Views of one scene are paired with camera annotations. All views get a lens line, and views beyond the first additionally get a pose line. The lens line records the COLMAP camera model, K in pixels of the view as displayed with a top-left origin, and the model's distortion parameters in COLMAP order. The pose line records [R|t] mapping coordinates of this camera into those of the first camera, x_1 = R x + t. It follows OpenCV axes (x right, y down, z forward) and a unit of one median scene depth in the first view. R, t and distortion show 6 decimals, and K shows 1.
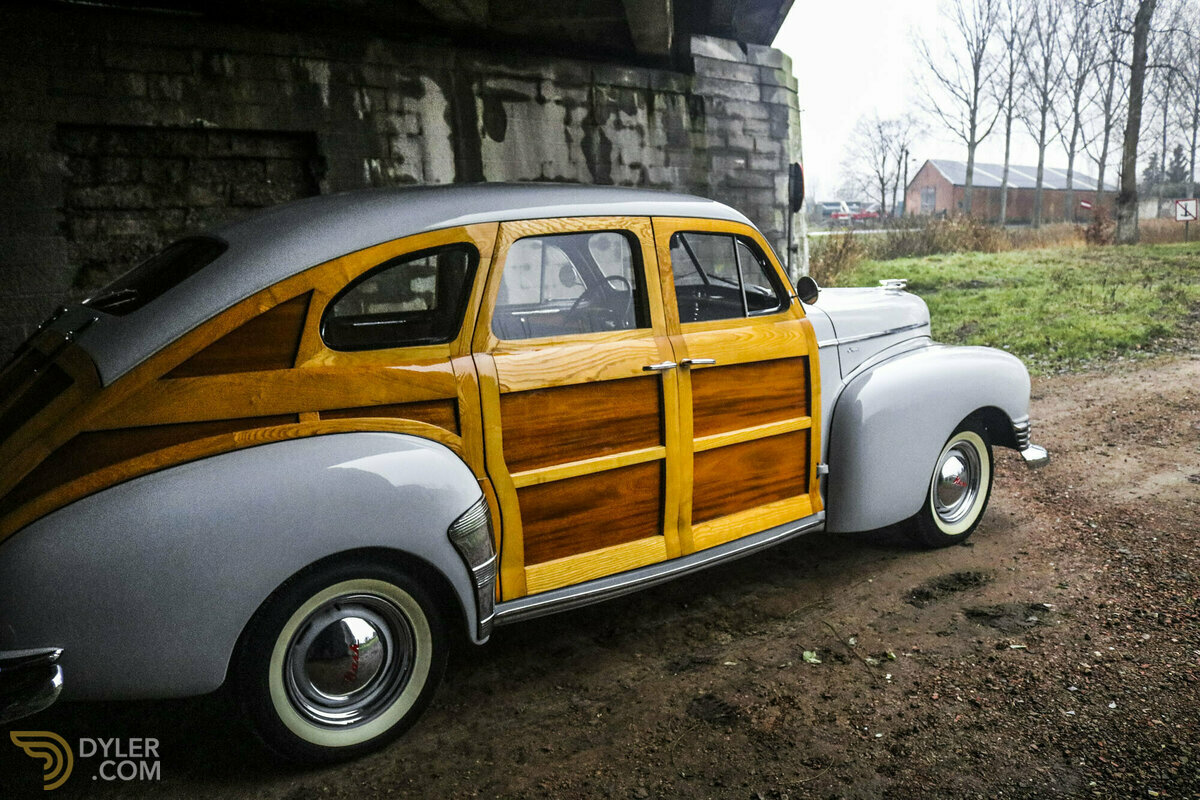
lens RADIAL K [[1016.4, 0, 597.5], [0, 1016.4, 393.0], [0, 0, 1]] dist [-0.145429, 0.126841]
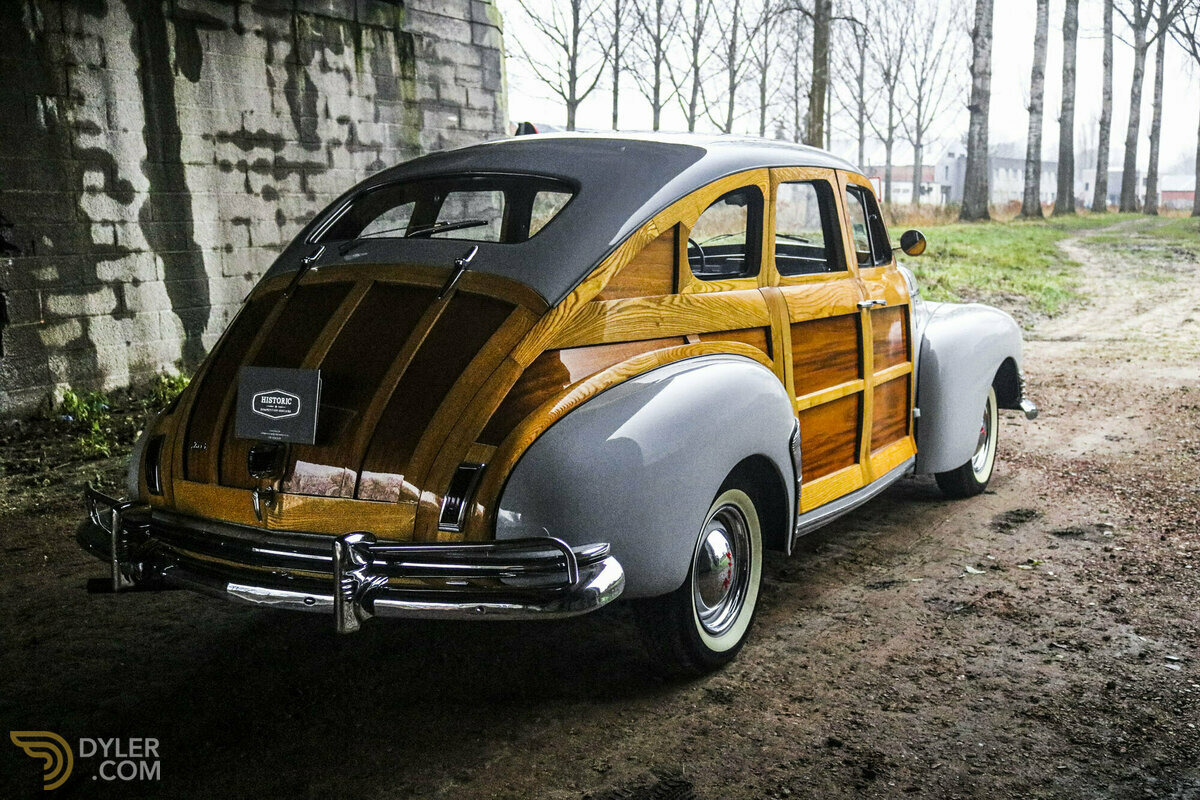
lens RADIAL K [[1438.5, 0, 599.6], [0, 1438.5, 398.2], [0, 0, 1]] dist [-0.055058, 0.000000]
pose [[0.922216, -0.035273, 0.385063, -0.249056], [0.048964, 0.998467, -0.025805, 0.031186], [-0.383563, 0.042652, 0.922529, -0.097879]]
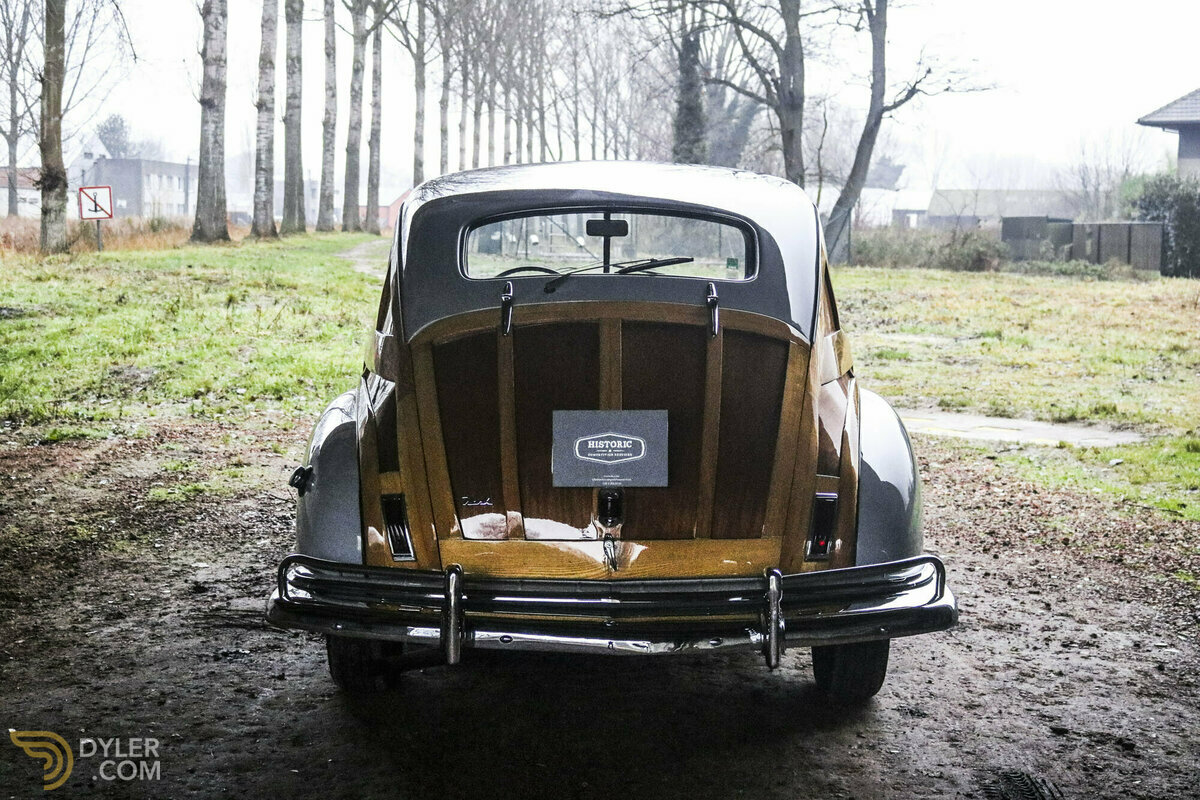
lens RADIAL K [[1864.4, 0, 600.3], [0, 1864.4, 399.1], [0, 0, 1]] dist [-0.028185, 0.000000]
pose [[0.601823, -0.046796, 0.797257, -0.541824], [0.106115, 0.994116, -0.021752, 0.017294], [-0.791548, 0.097692, 0.603248, -0.004932]]
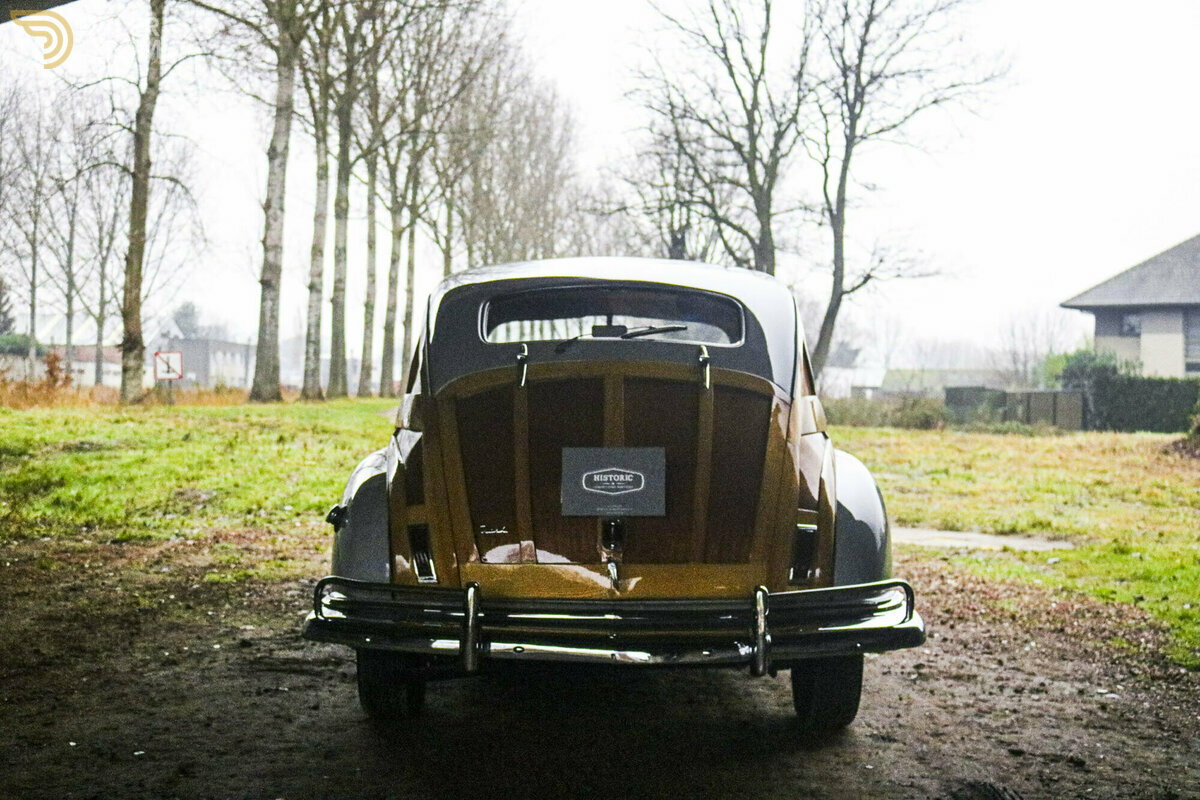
lens RADIAL K [[1603.7, 0, 598.3], [0, 1603.7, 399.0], [0, 0, 1]] dist [-0.058249, 0.000000]
pose [[0.602529, 0.032340, 0.797441, -0.530202], [0.100256, 0.988197, -0.115827, 0.047033], [-0.791775, 0.149737, 0.592175, 0.009629]]
